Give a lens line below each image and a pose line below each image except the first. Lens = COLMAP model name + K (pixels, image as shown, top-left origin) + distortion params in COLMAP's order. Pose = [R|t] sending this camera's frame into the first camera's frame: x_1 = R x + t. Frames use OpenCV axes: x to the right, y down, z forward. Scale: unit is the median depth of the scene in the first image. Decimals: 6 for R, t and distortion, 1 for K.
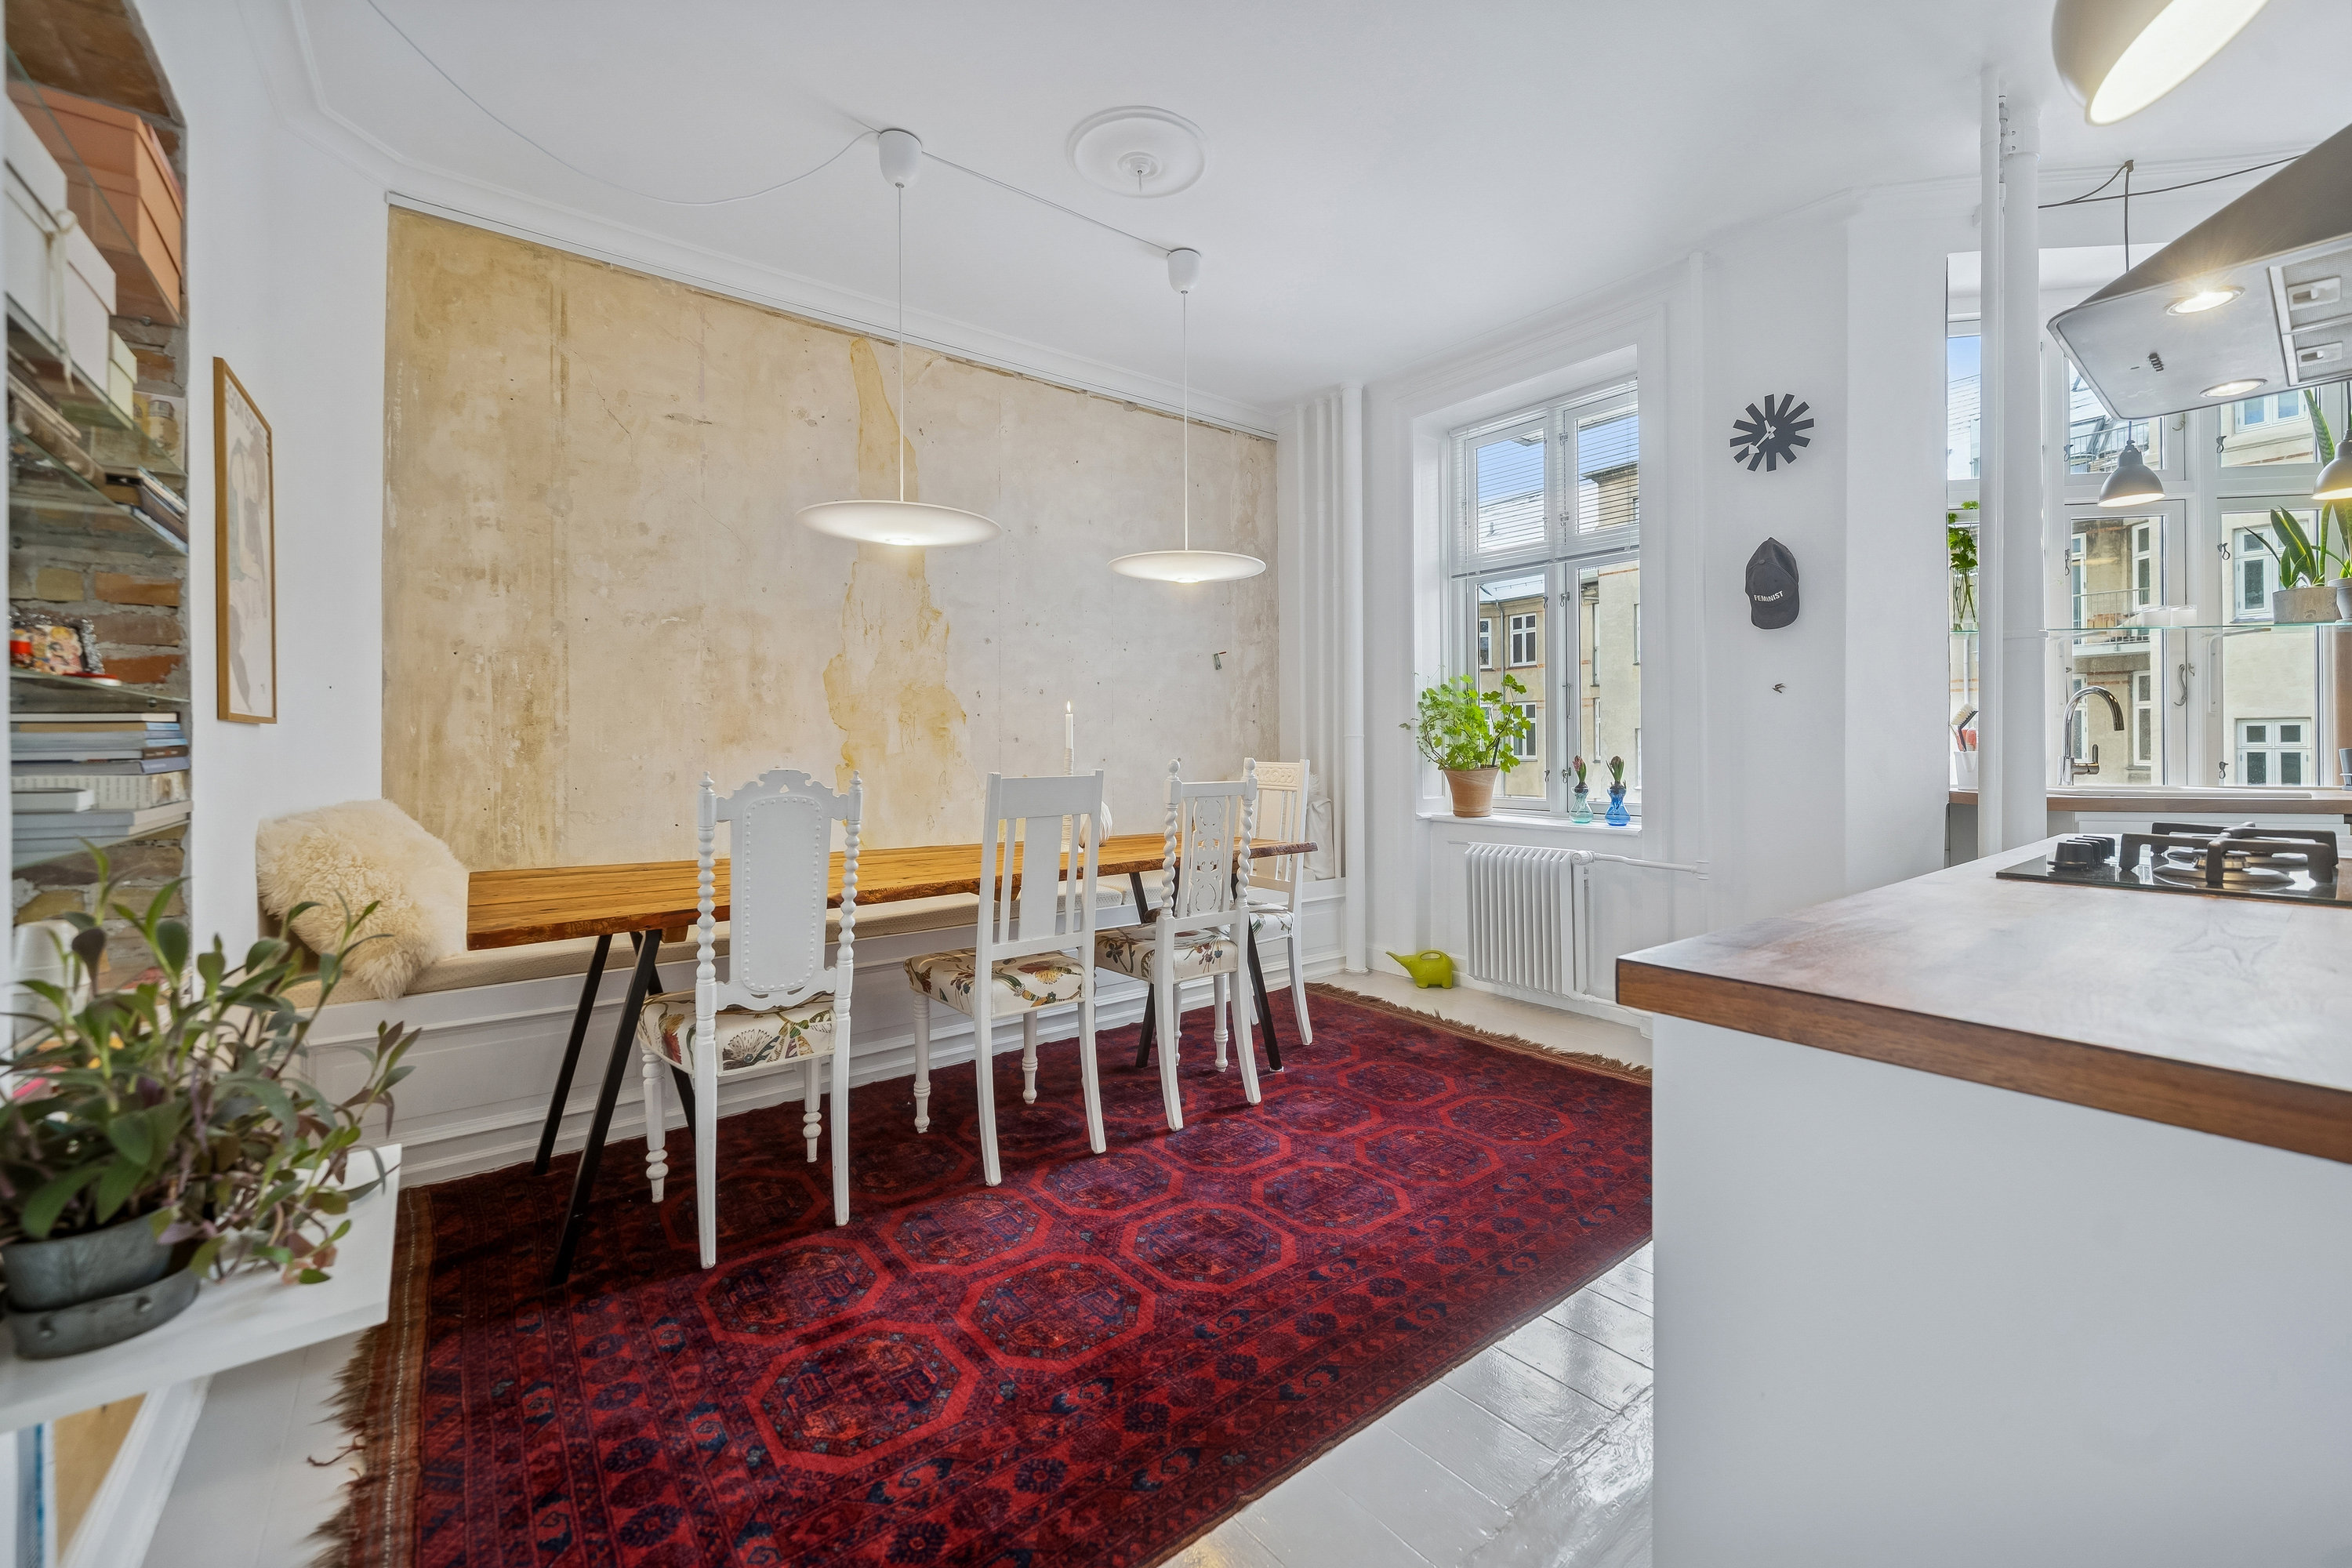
lens RADIAL K [[939.3, 0, 1200.3], [0, 939.3, 755.5], [0, 0, 1]] dist [-0.002853, -0.000102]
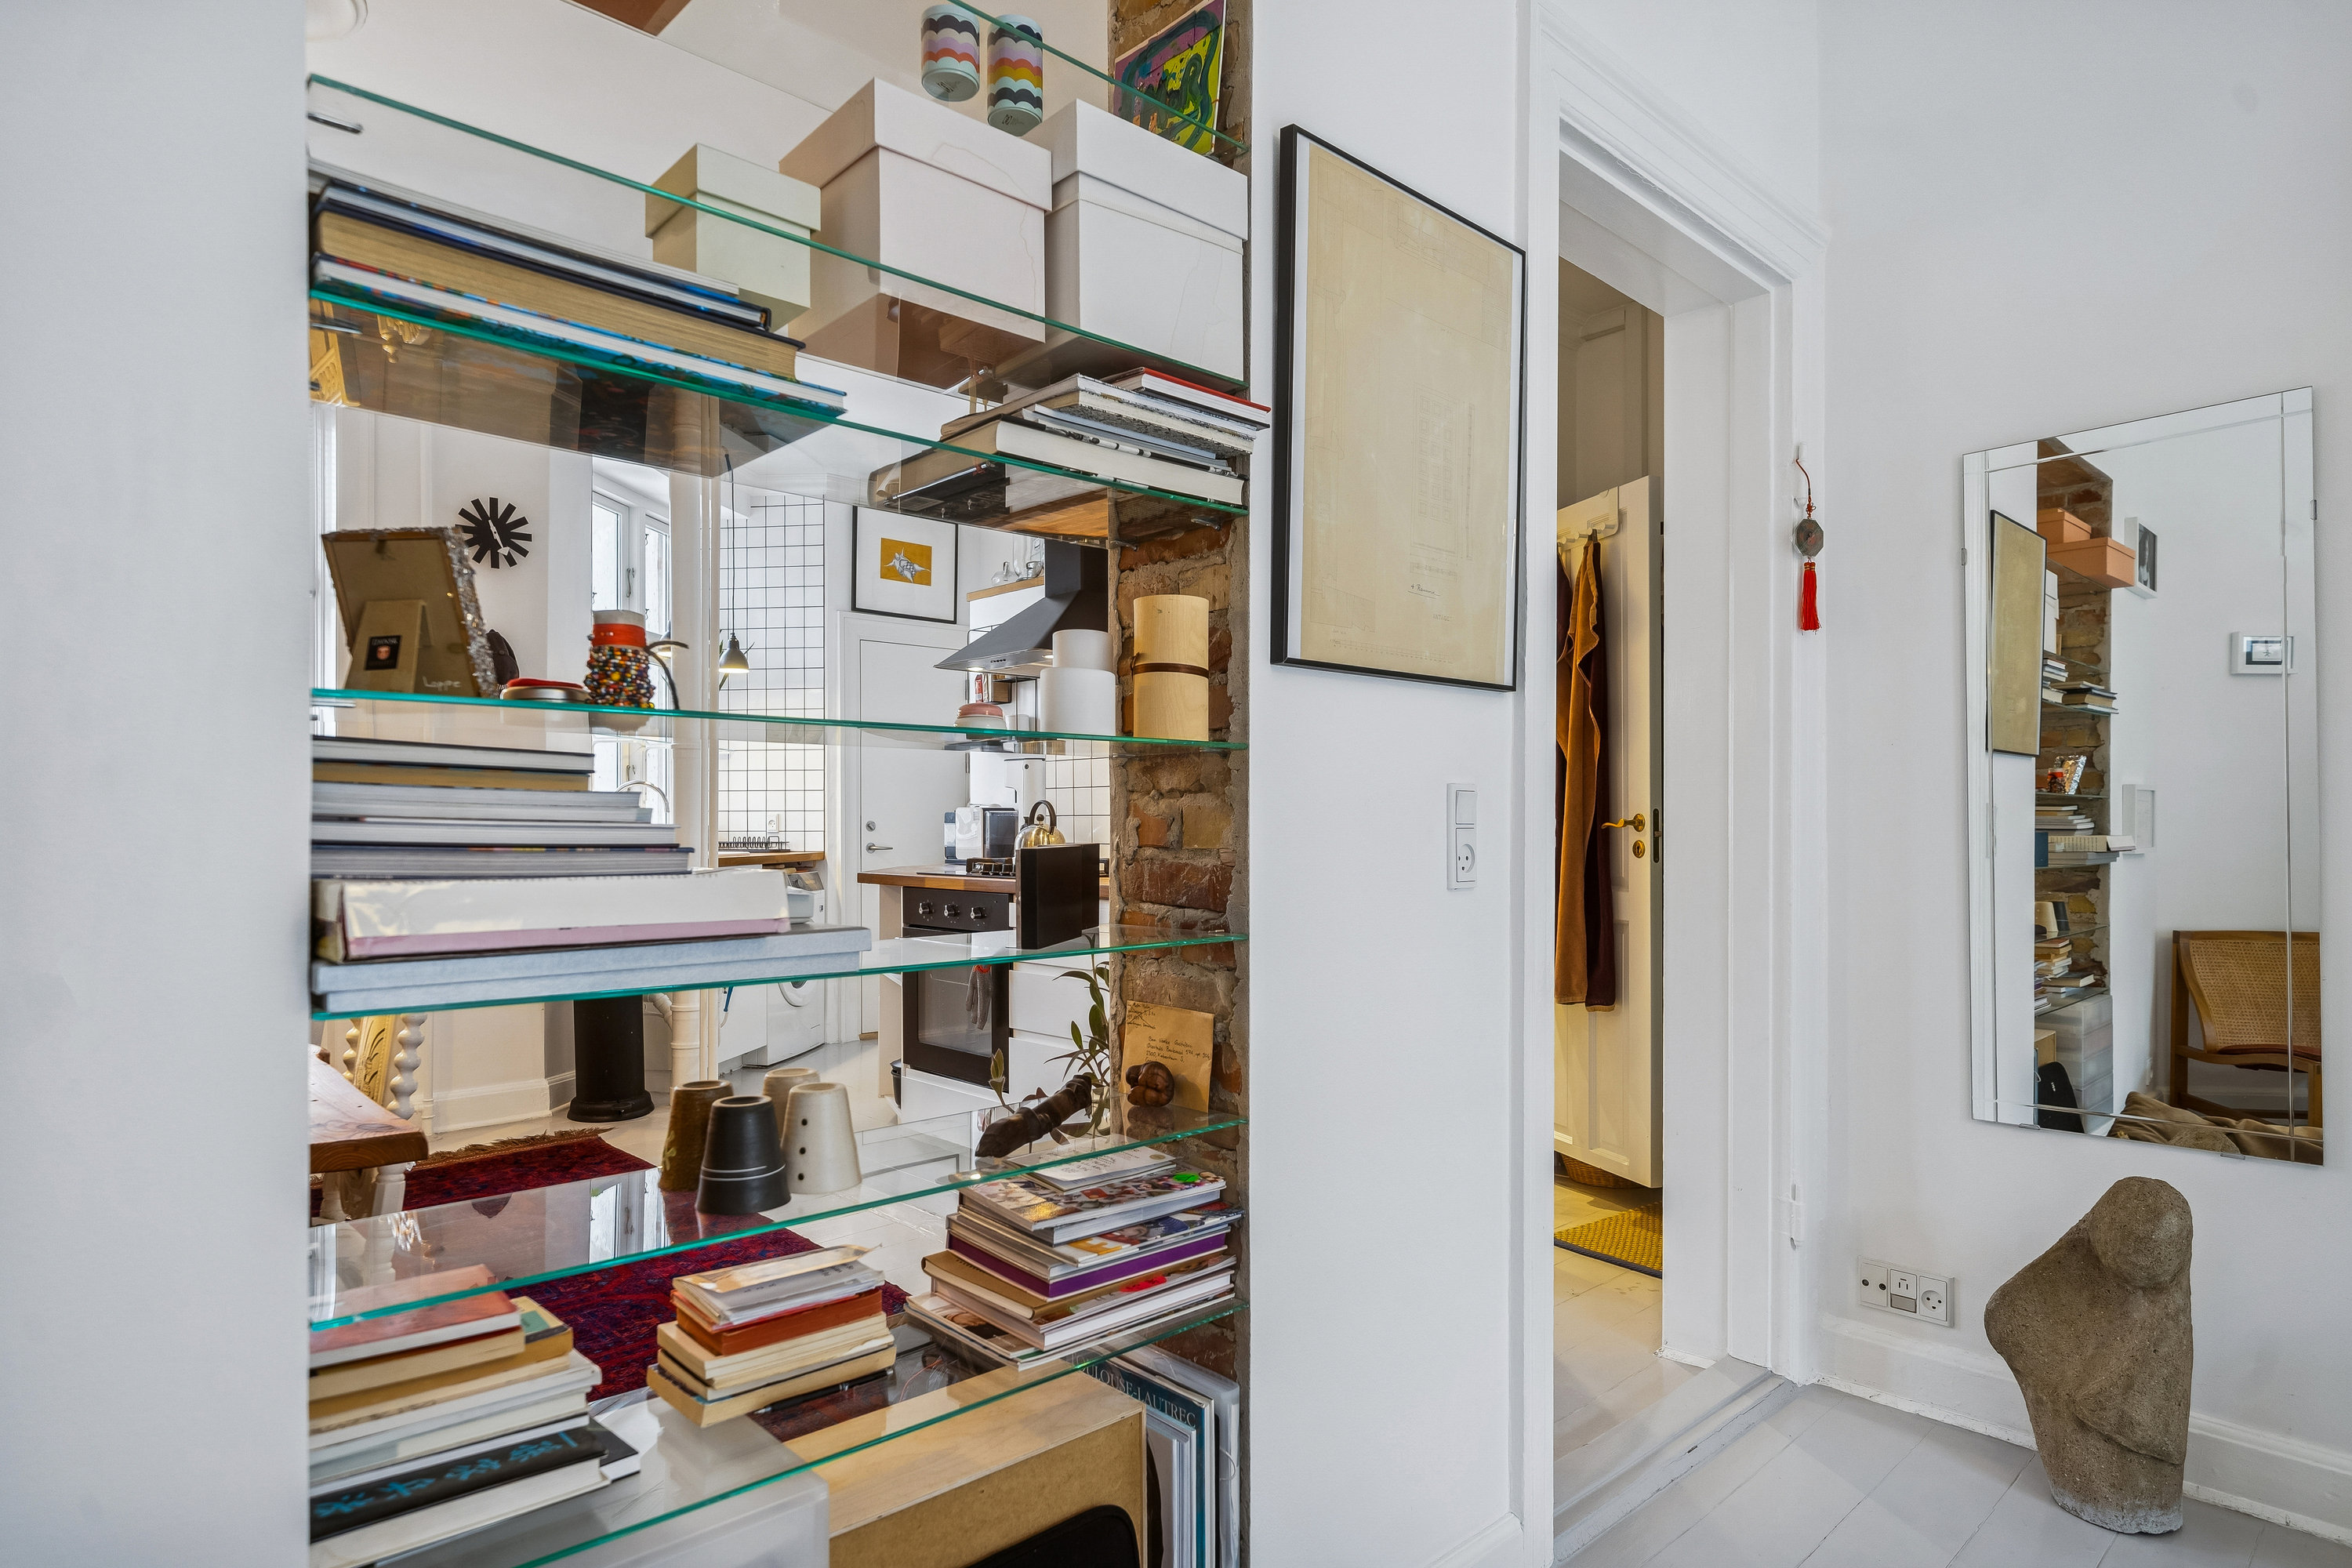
lens RADIAL K [[1290.8, 0, 1188.9], [0, 1290.8, 840.8], [0, 0, 1]] dist [0.000116, 0.000107]
pose [[-0.091637, -0.009711, 0.995745, -0.993713], [0.005459, 0.999933, 0.010255, -0.001036], [-0.995778, 0.006376, -0.091578, 0.358515]]
